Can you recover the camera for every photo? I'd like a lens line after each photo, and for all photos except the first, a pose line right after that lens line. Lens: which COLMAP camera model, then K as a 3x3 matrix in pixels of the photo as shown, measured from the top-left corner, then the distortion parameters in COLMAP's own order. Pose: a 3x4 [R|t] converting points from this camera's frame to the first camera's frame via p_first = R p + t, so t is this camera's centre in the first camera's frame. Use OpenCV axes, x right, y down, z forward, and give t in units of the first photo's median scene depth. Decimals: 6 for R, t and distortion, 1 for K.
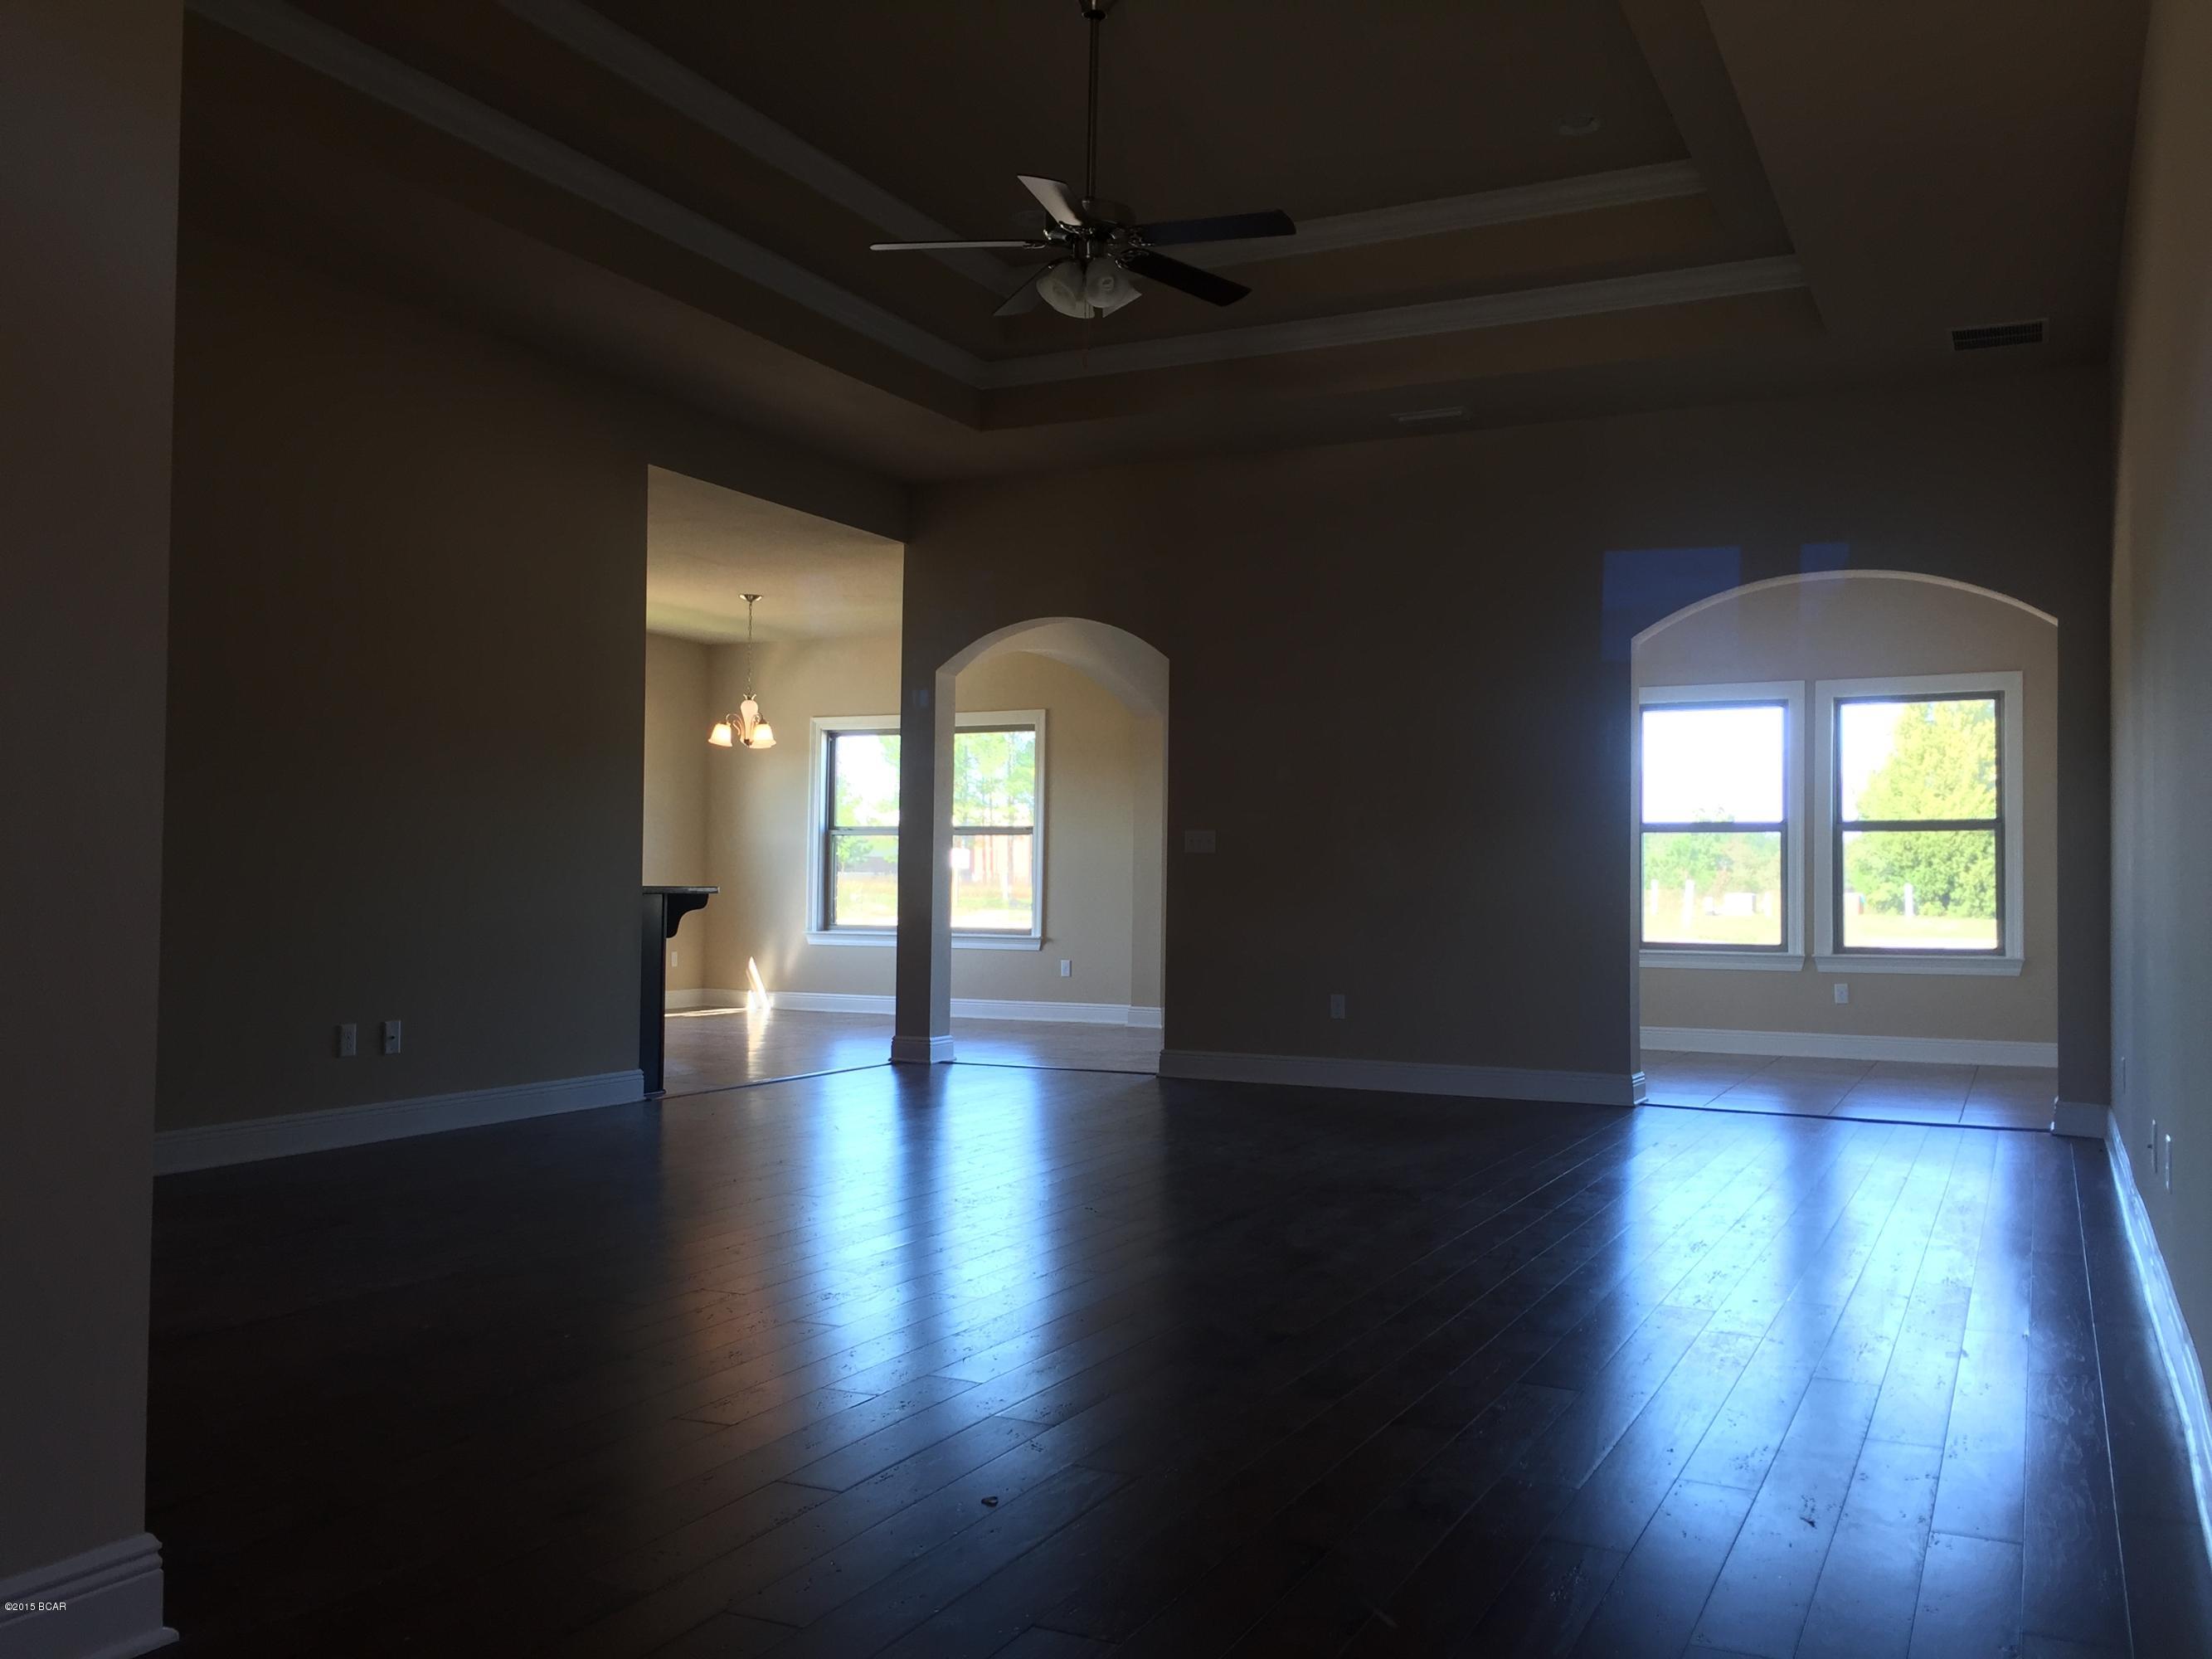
lens RADIAL K [[1883.3, 0, 1106.0], [0, 1883.3, 829.5], [0, 0, 1]] dist [0.077843, -0.112336]
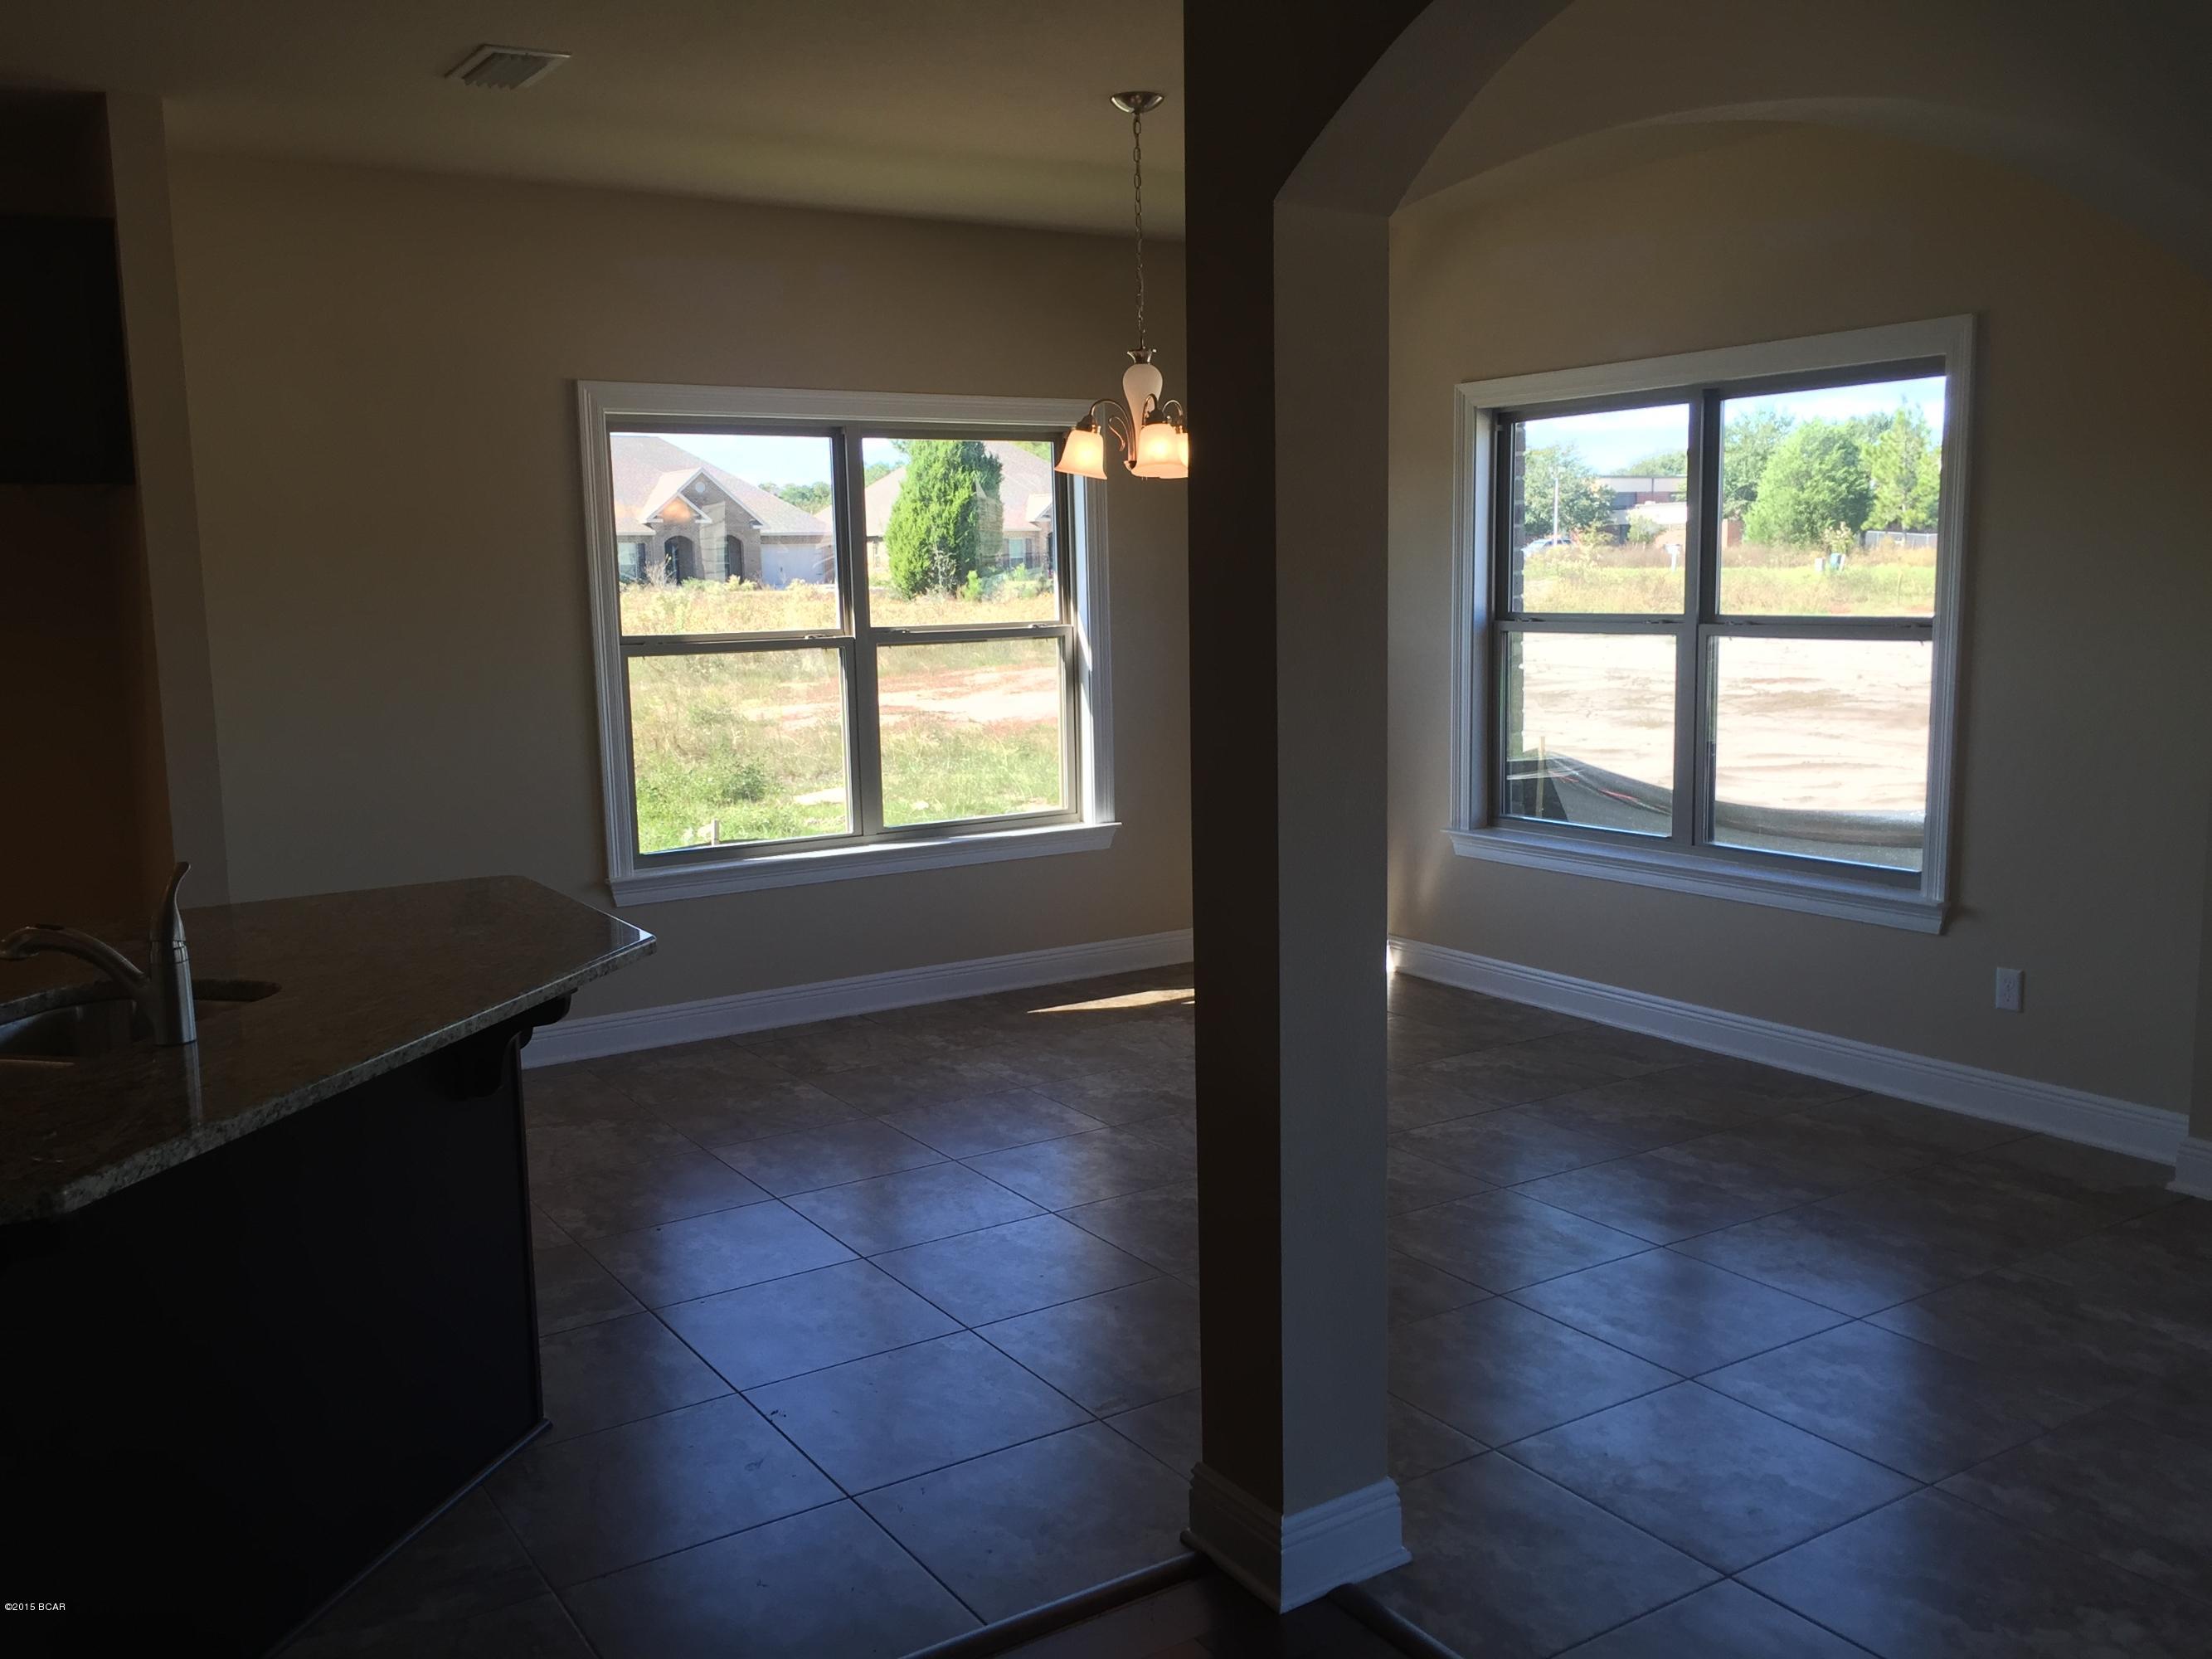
lens RADIAL K [[1883.3, 0, 1106.0], [0, 1883.3, 829.5], [0, 0, 1]] dist [0.077843, -0.112336]
pose [[0.855670, 0.041032, -0.515893, 0.020472], [0.048006, 0.986261, 0.158067, -0.029990], [0.515291, -0.160019, 0.841944, 0.565492]]
